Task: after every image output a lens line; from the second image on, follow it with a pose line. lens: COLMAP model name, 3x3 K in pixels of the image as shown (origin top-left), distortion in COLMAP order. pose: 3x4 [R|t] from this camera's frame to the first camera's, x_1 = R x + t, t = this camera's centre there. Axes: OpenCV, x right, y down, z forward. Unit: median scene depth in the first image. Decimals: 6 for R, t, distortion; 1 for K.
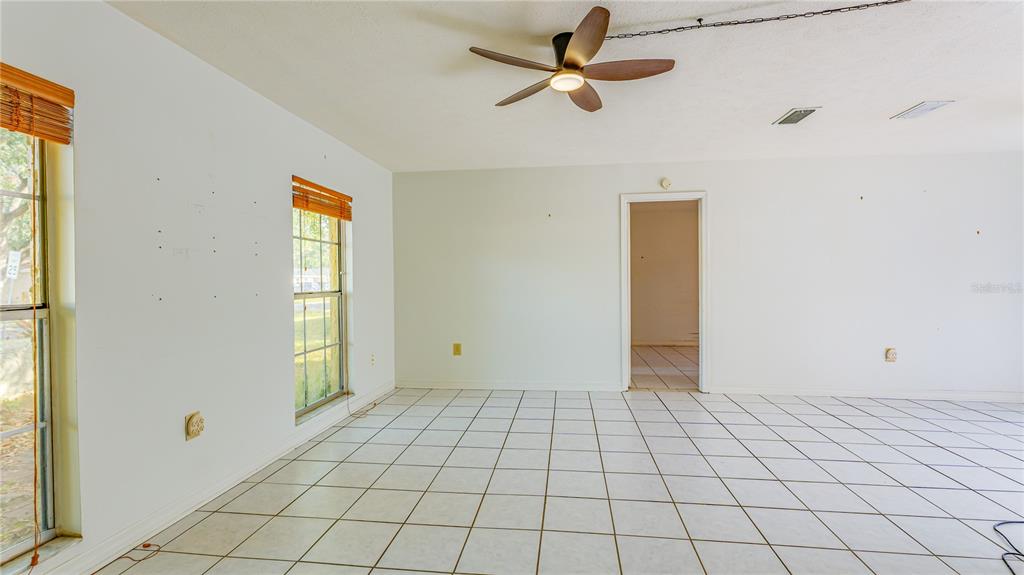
lens RADIAL K [[456.3, 0, 516.4], [0, 456.3, 285.5], [0, 0, 1]] dist [-0.003437, -0.000419]
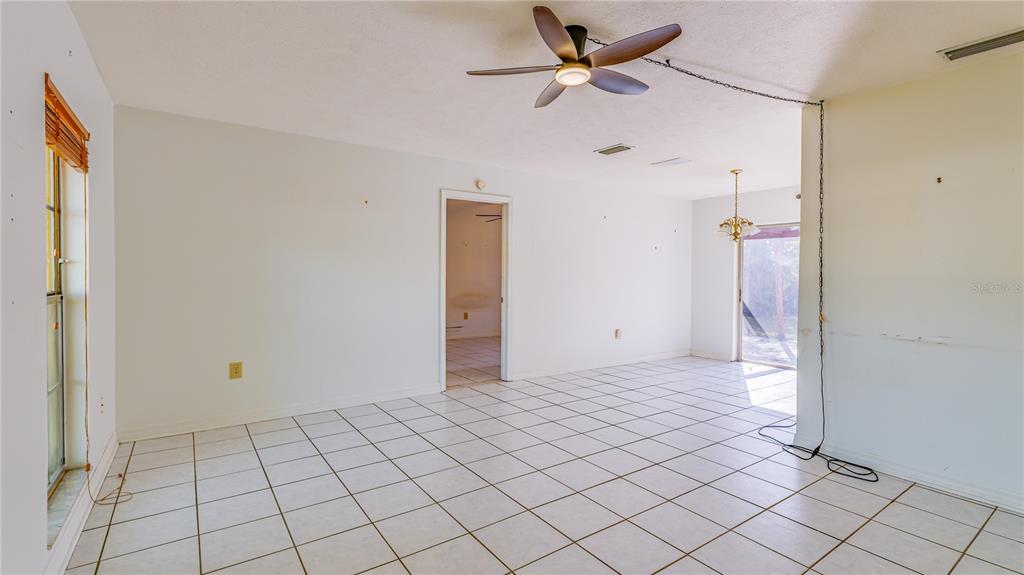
lens RADIAL K [[456.3, 0, 511.3], [0, 456.3, 279.7], [0, 0, 1]] dist [-0.003437, -0.000419]
pose [[0.739219, 0.005680, 0.673441, -0.320343], [-0.003411, 0.999983, -0.004690, -0.002514], [-0.673456, 0.001170, 0.739226, 0.183455]]
